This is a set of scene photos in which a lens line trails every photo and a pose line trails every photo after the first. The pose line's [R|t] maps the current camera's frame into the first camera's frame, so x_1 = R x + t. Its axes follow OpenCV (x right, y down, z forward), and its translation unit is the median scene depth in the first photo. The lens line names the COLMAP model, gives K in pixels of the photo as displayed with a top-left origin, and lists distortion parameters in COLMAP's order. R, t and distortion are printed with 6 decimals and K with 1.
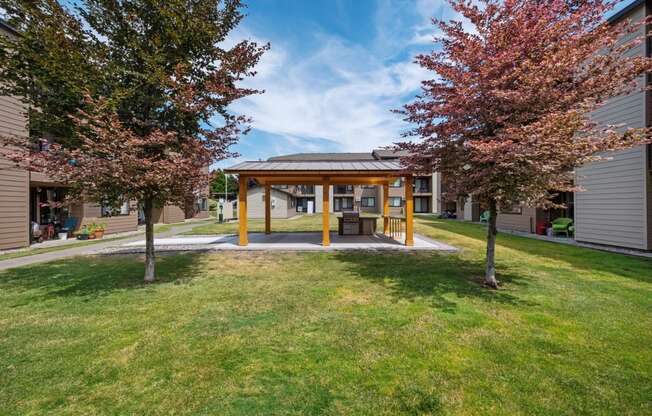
lens RADIAL K [[284.4, 0, 329.0], [0, 284.4, 207.3], [0, 0, 1]] dist [0.000381, 0.000024]
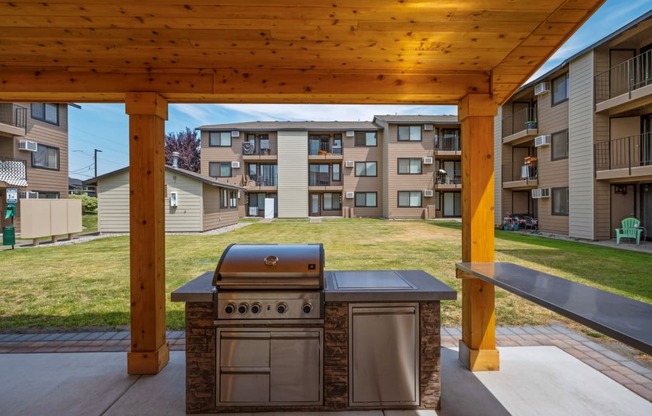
lens RADIAL K [[284.4, 0, 329.0], [0, 284.4, 207.3], [0, 0, 1]] dist [0.000381, 0.000024]
pose [[0.999605, -0.000700, 0.028086, 0.041167], [0.000385, 0.999937, 0.011233, -0.007475], [-0.028092, -0.011218, 0.999542, 0.409174]]
